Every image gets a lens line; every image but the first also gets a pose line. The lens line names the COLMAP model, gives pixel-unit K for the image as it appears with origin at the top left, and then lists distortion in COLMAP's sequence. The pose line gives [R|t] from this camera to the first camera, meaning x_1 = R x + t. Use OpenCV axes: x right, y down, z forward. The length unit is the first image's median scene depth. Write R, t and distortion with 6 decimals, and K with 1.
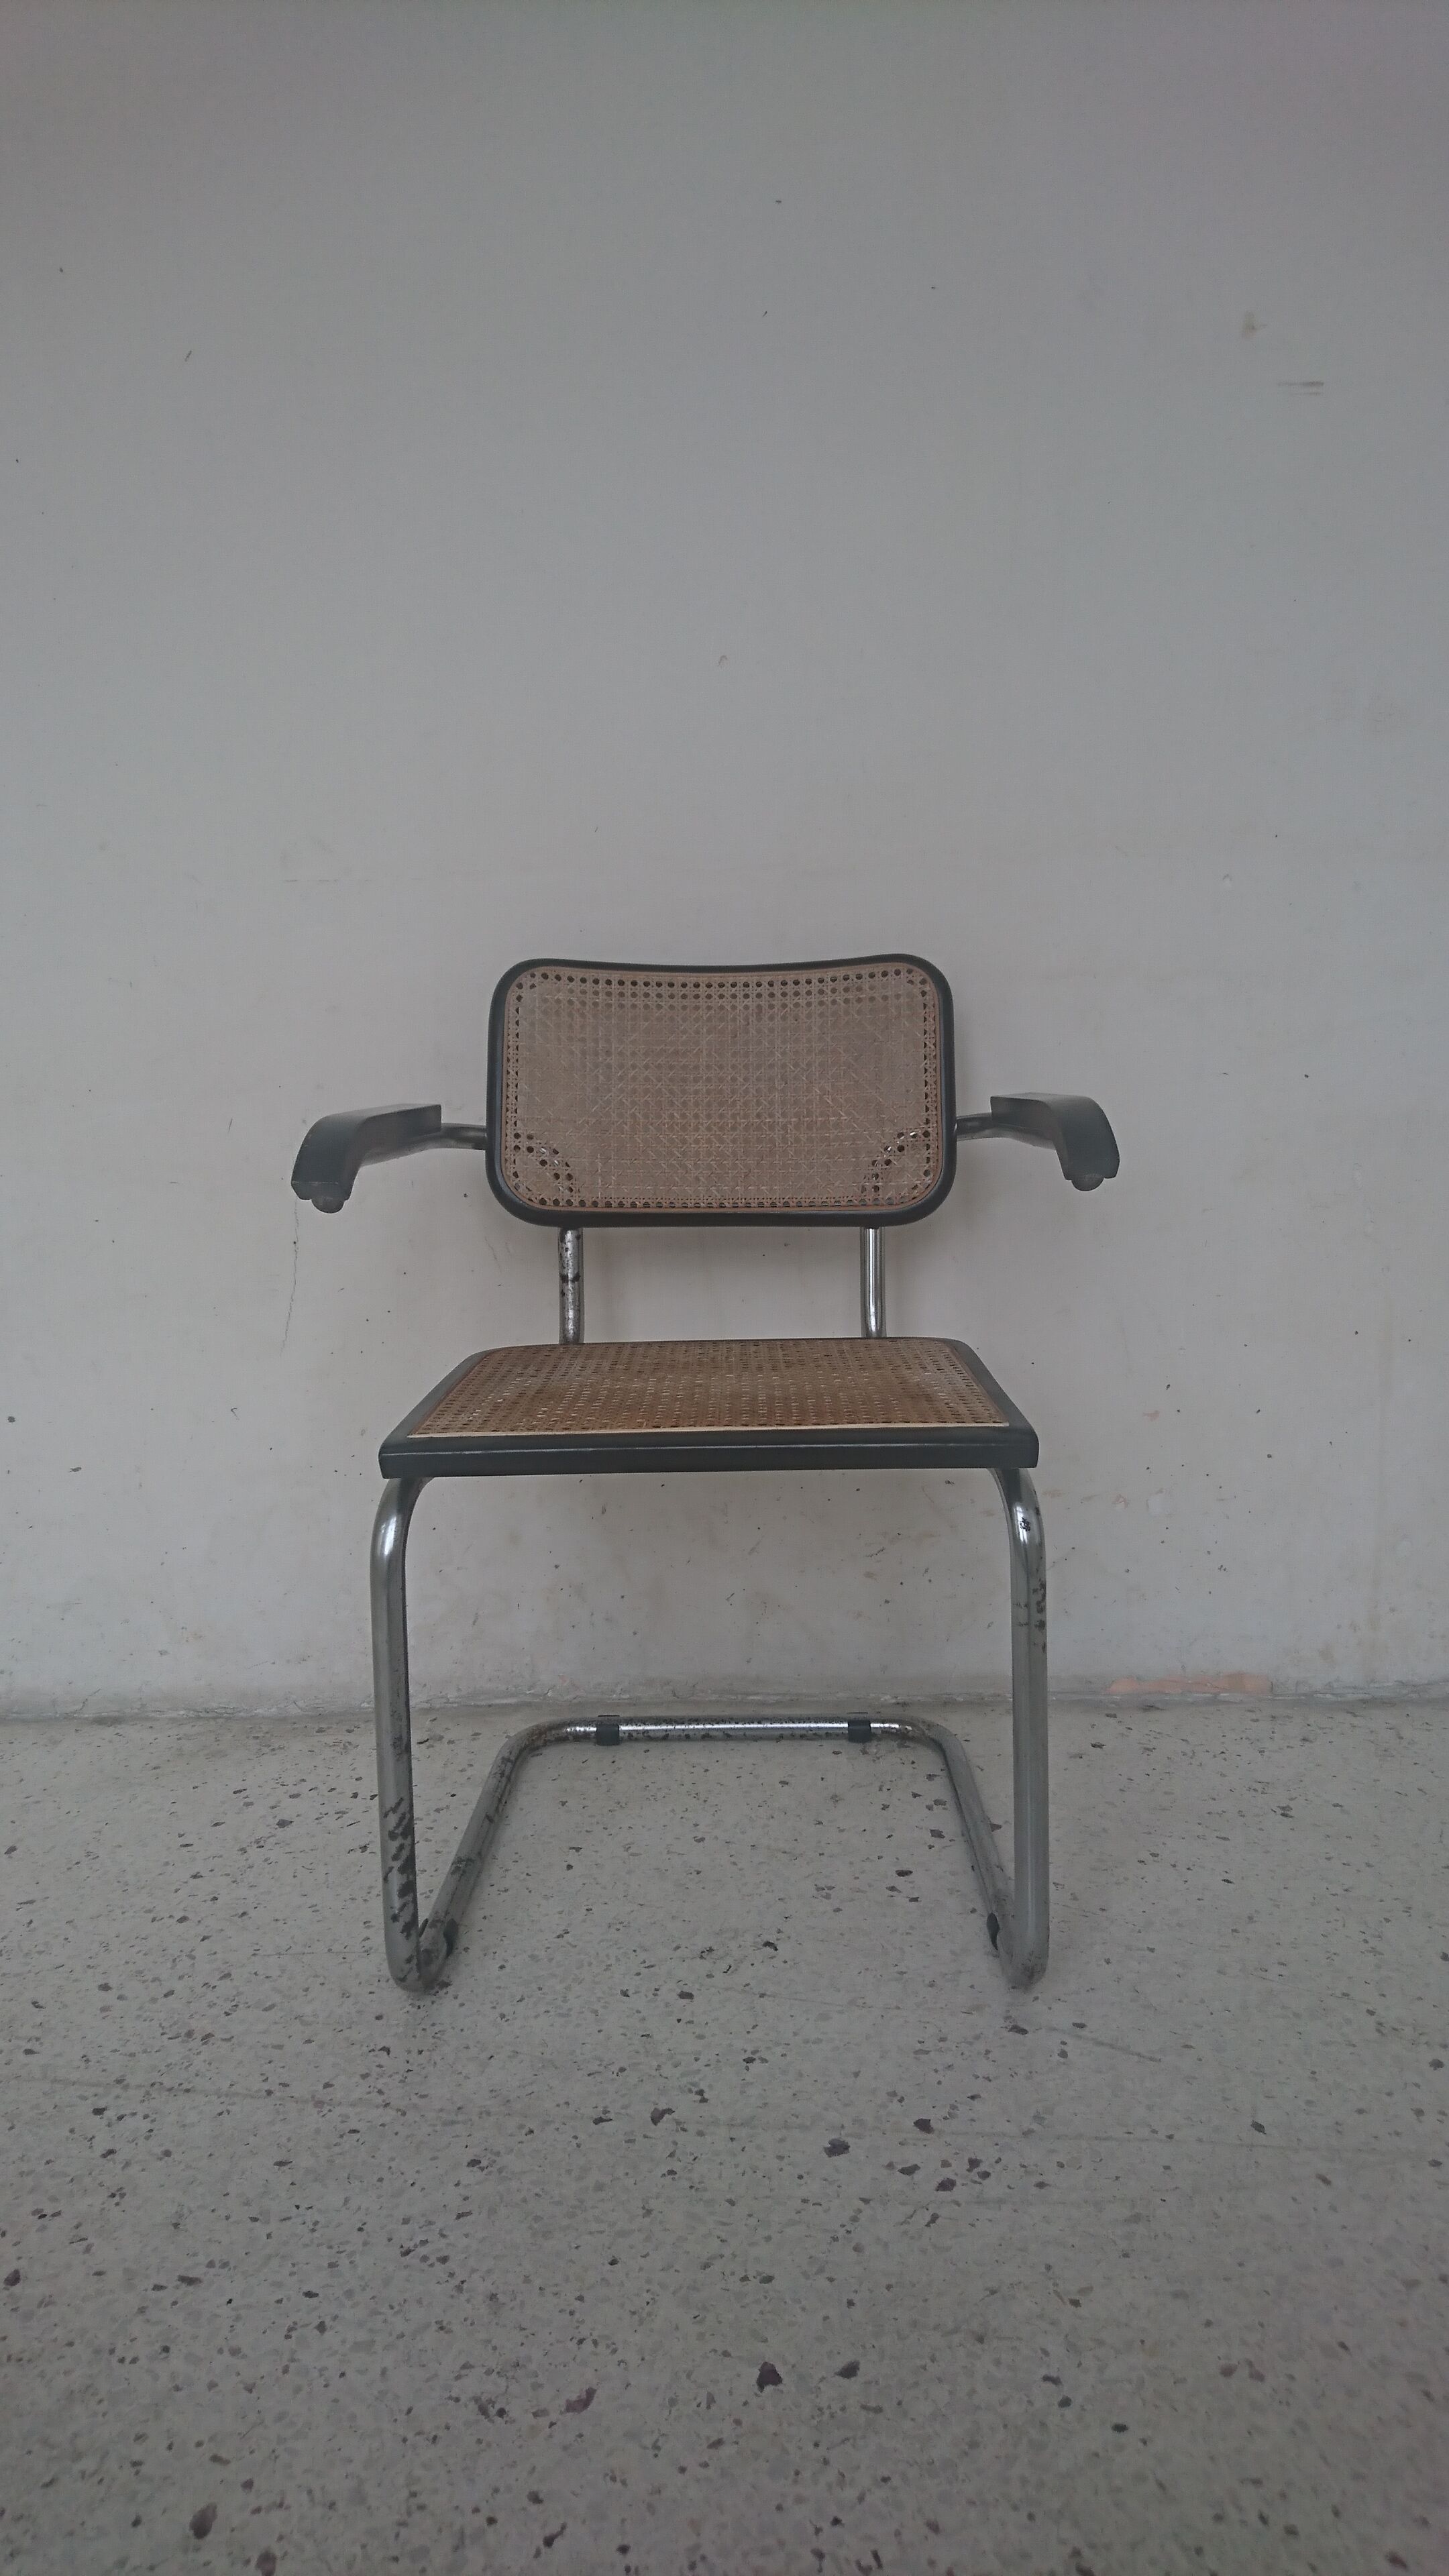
lens RADIAL K [[1653.9, 0, 764.7], [0, 1653.9, 1190.4], [0, 0, 1]] dist [-0.025189, -0.009829]
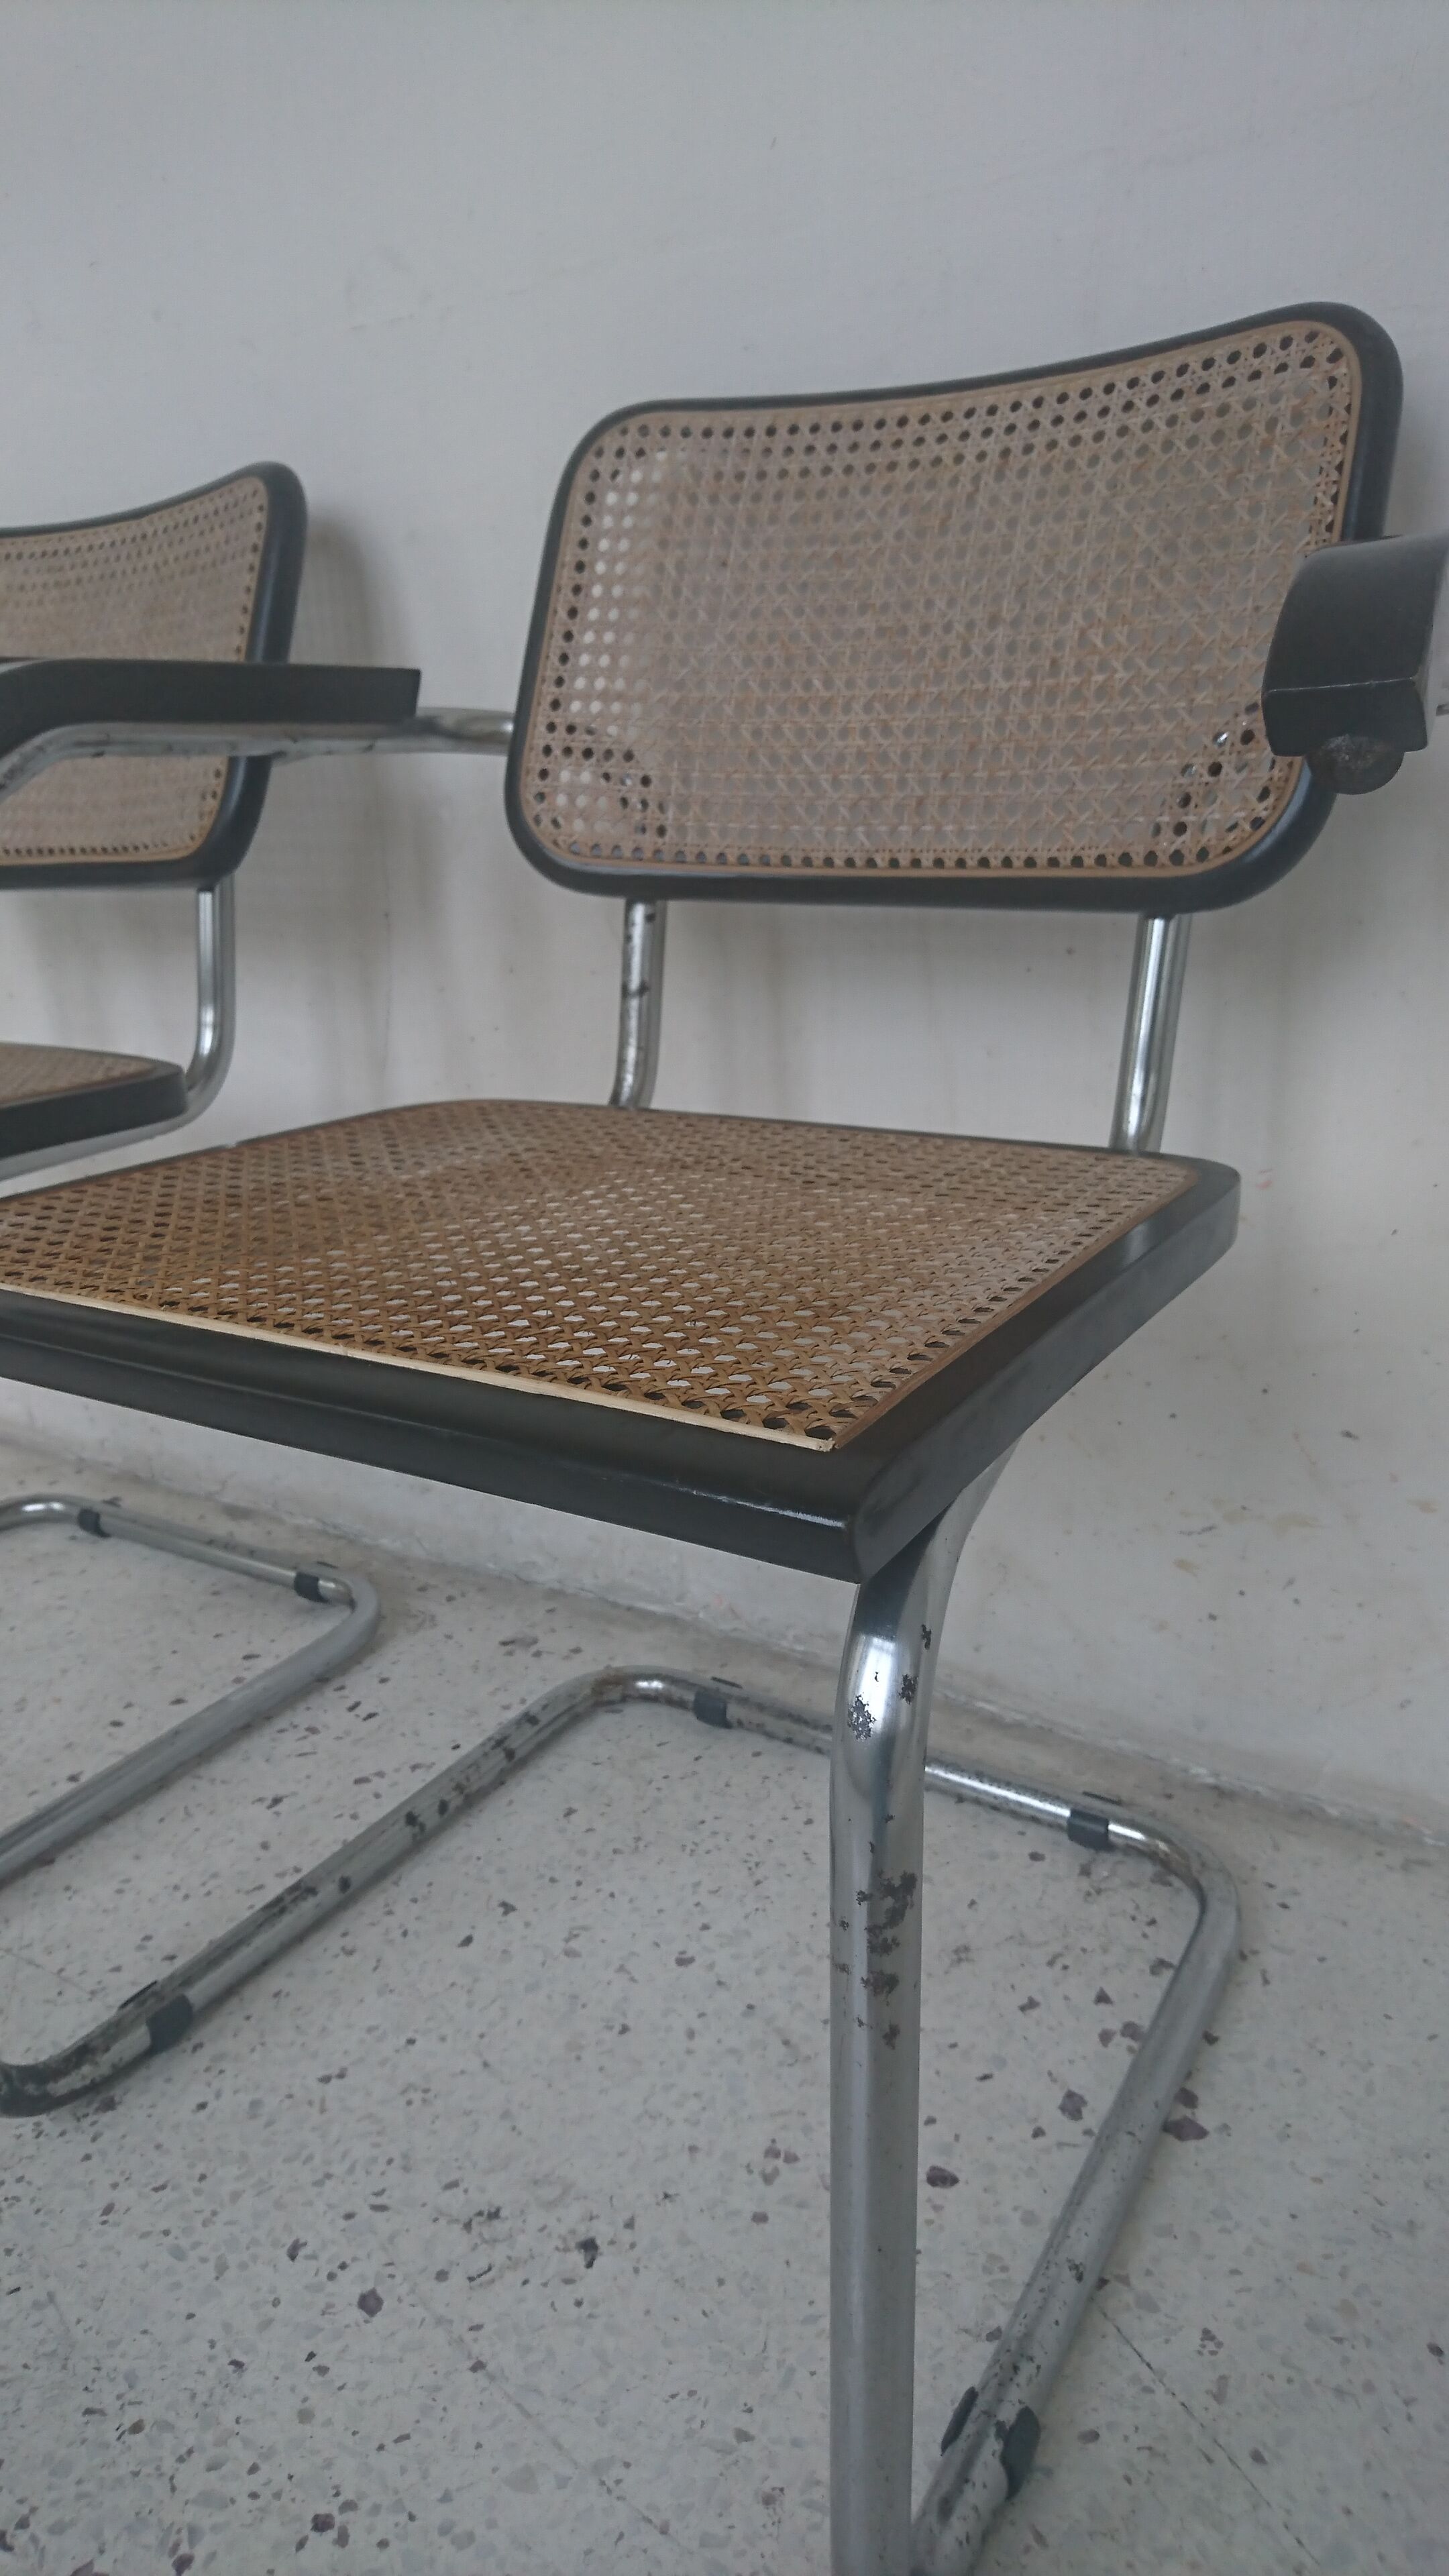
lens RADIAL K [[1653.9, 0, 712.4], [0, 1653.9, 1287.9], [0, 0, 1]] dist [-0.025189, -0.009829]
pose [[0.851105, 0.151497, -0.502661, 0.260492], [-0.036336, 0.972162, 0.231476, 0.027004], [0.523736, -0.178745, 0.832917, 0.634384]]
